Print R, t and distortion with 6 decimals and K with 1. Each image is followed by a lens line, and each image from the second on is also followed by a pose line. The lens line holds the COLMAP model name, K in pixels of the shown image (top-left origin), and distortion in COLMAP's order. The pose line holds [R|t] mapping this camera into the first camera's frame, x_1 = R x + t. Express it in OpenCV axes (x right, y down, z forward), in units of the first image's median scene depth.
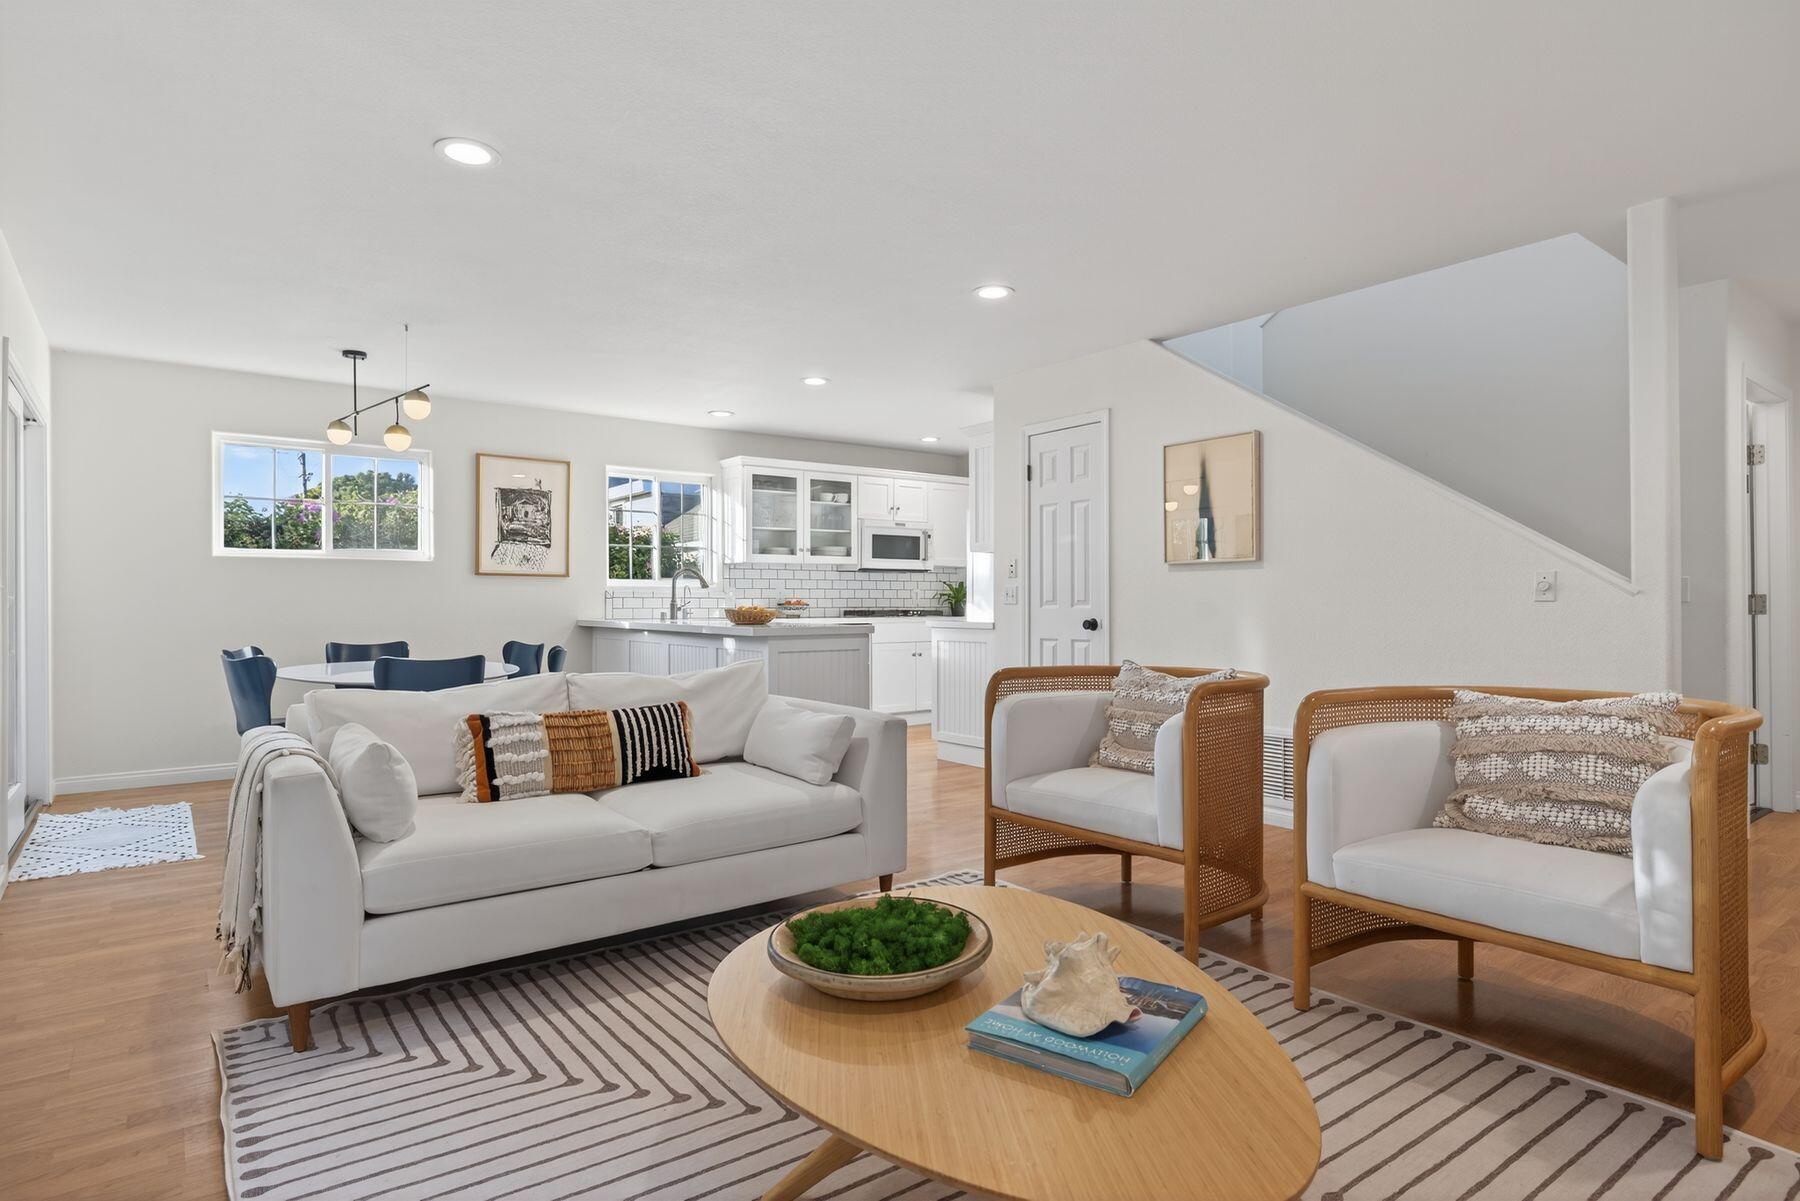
lens RADIAL K [[996.2, 0, 900.0], [0, 996.2, 600.5], [0, 0, 1]] dist [0.011112, -0.000832]
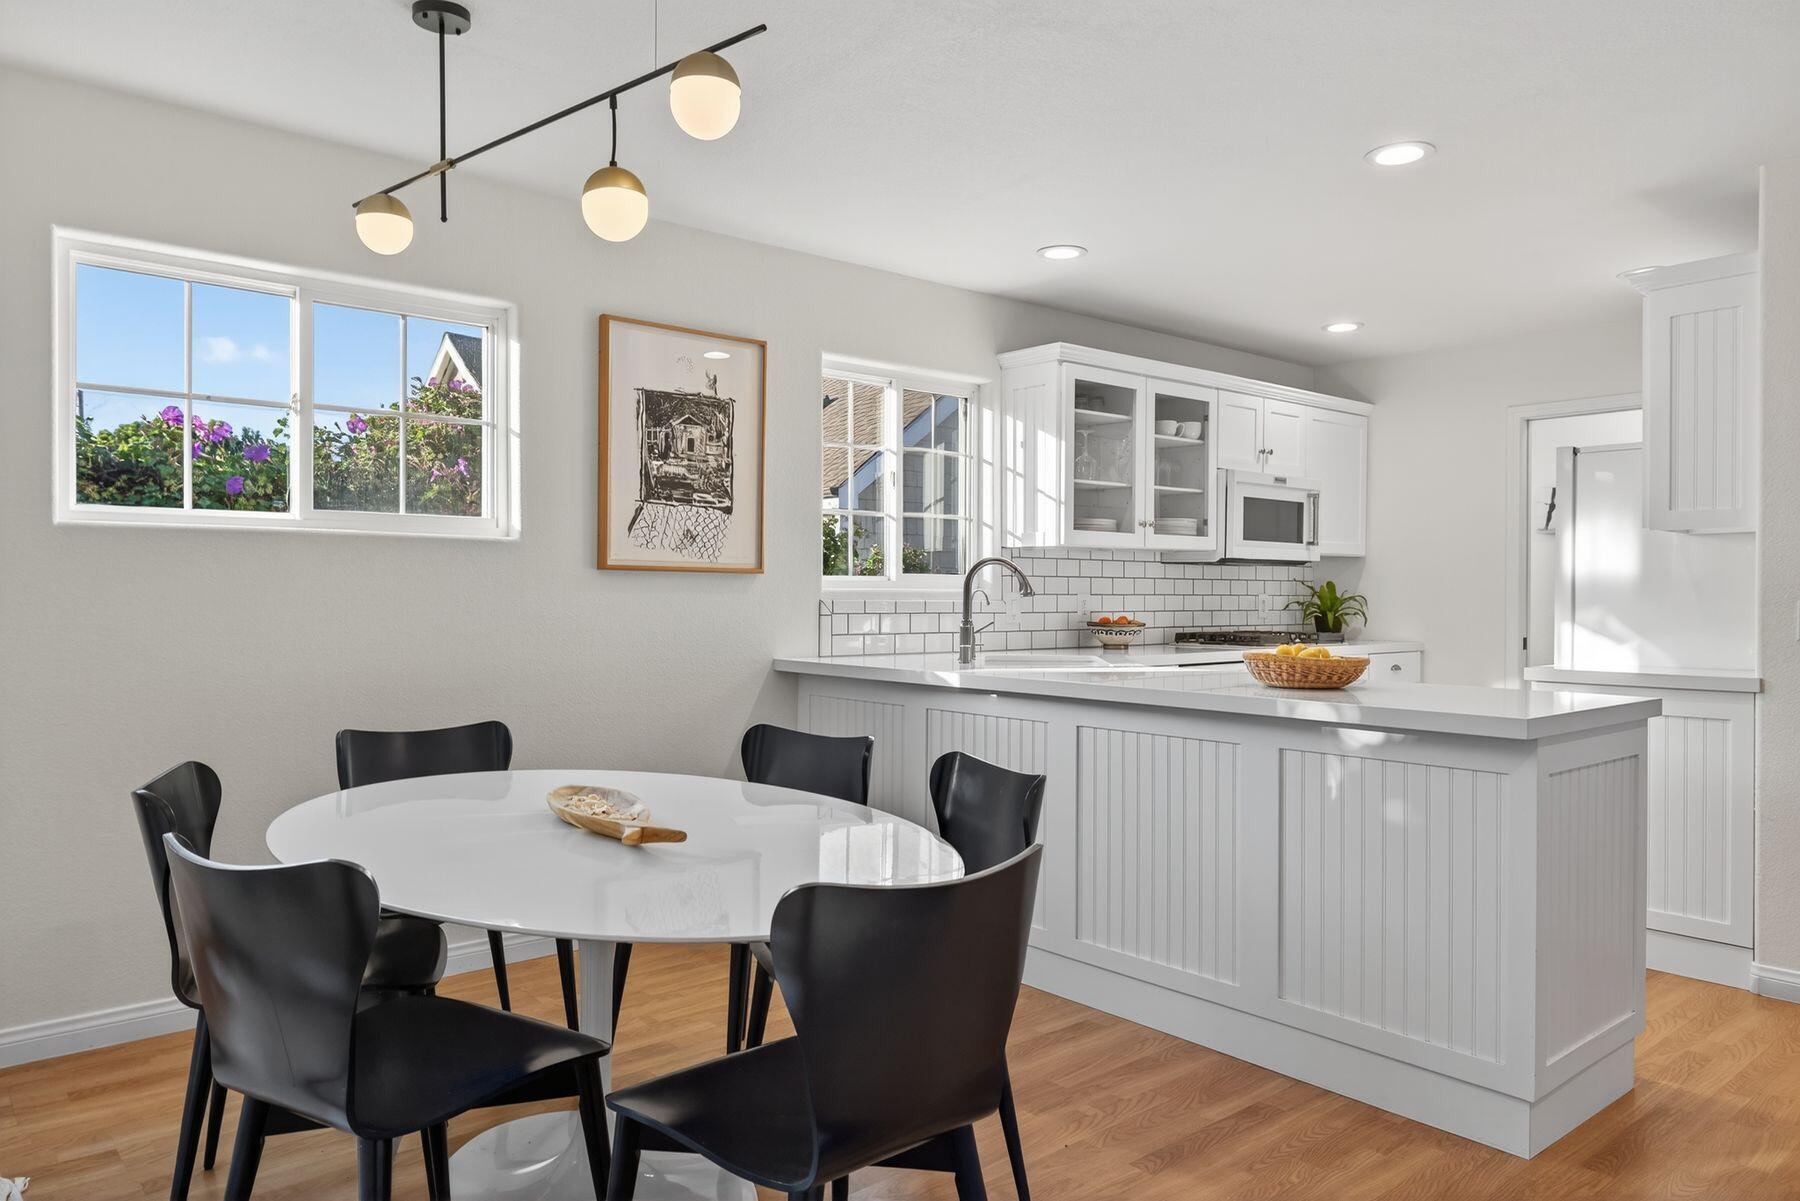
lens RADIAL K [[1219.4, 0, 900.0], [0, 1219.4, 600.5], [0, 0, 1]] dist [-0.000720, -0.003846]
pose [[0.997860, 0.004014, 0.065269, -0.300833], [-0.004462, 0.999967, 0.006722, -0.014289], [-0.065240, -0.006999, 0.997845, 0.384269]]
